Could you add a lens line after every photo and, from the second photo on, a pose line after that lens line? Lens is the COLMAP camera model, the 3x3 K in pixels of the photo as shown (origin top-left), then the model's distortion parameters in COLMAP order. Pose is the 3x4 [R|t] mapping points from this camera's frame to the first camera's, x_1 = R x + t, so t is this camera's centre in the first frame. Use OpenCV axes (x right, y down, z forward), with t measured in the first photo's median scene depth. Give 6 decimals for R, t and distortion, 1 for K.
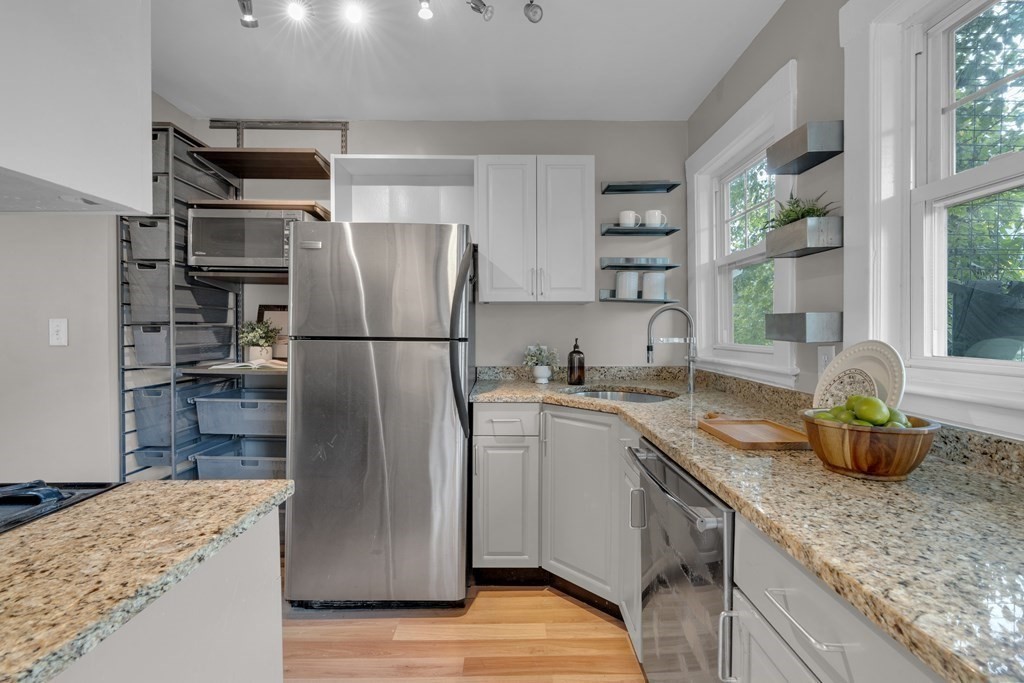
lens RADIAL K [[463.3, 0, 509.6], [0, 463.3, 342.0], [0, 0, 1]] dist [-0.010691, 0.003715]
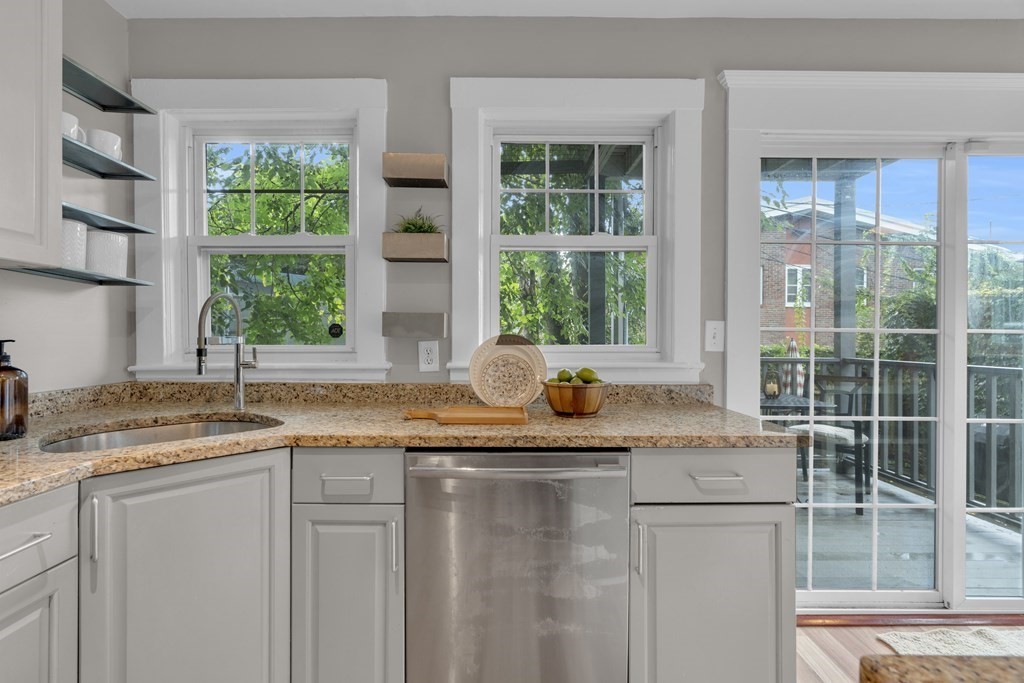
lens RADIAL K [[463.3, 0, 510.8], [0, 463.3, 339.1], [0, 0, 1]] dist [-0.010691, 0.003715]
pose [[-0.008924, -0.004813, 0.999949, -0.361503], [0.025782, 0.999655, 0.005041, 0.002279], [-0.999628, 0.025825, -0.008796, 0.539827]]
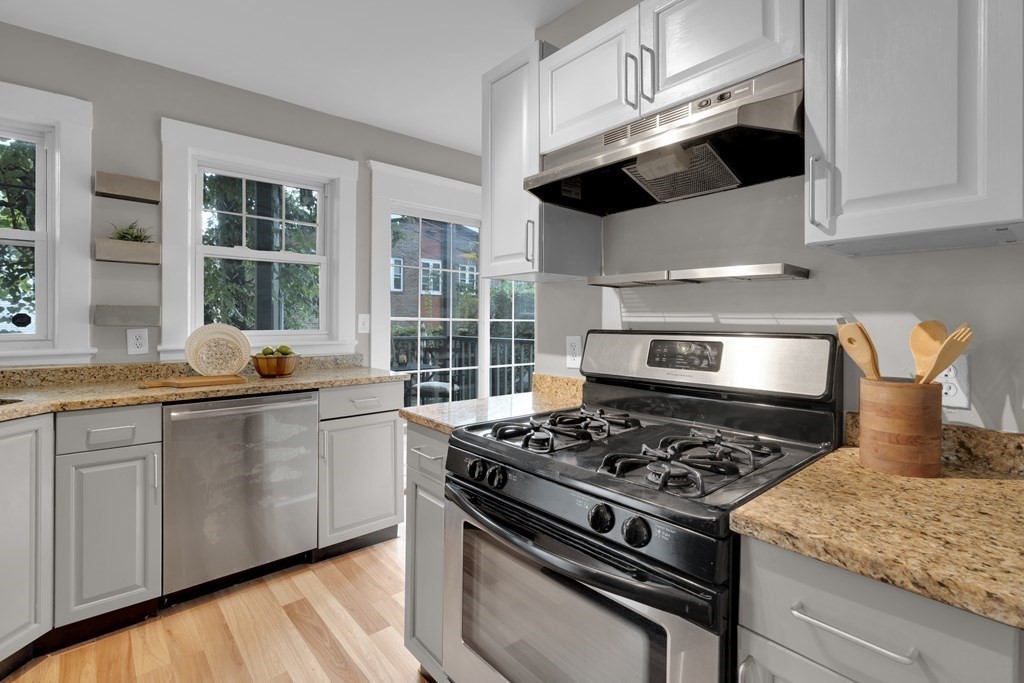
lens RADIAL K [[463.3, 0, 504.7], [0, 463.3, 322.5], [0, 0, 1]] dist [-0.010691, 0.003715]
pose [[-0.658785, -0.008049, 0.752289, -0.803478], [0.016765, 0.999537, 0.025376, -0.019285], [-0.752145, 0.029330, -0.658345, 0.738490]]
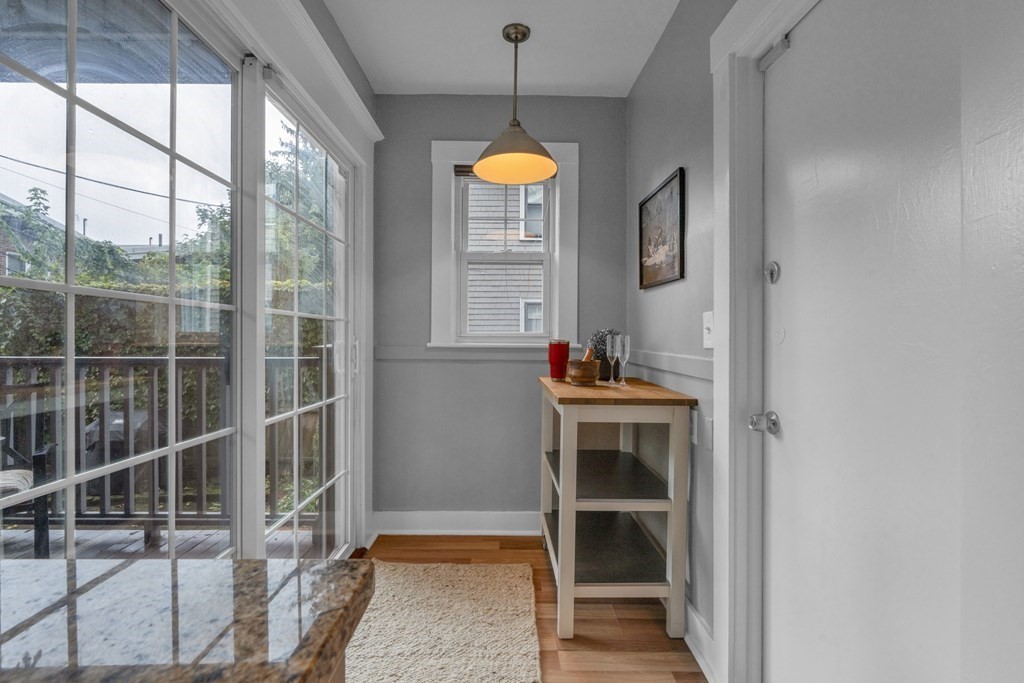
lens RADIAL K [[465.2, 0, 510.2], [0, 465.2, 337.8], [0, 0, 1]] dist [-0.004010, 0.000366]
pose [[-0.999991, -0.003968, -0.001436, 0.137697], [-0.004008, 0.999574, 0.028920, 0.034027], [0.001320, 0.028926, -0.999581, 0.356448]]
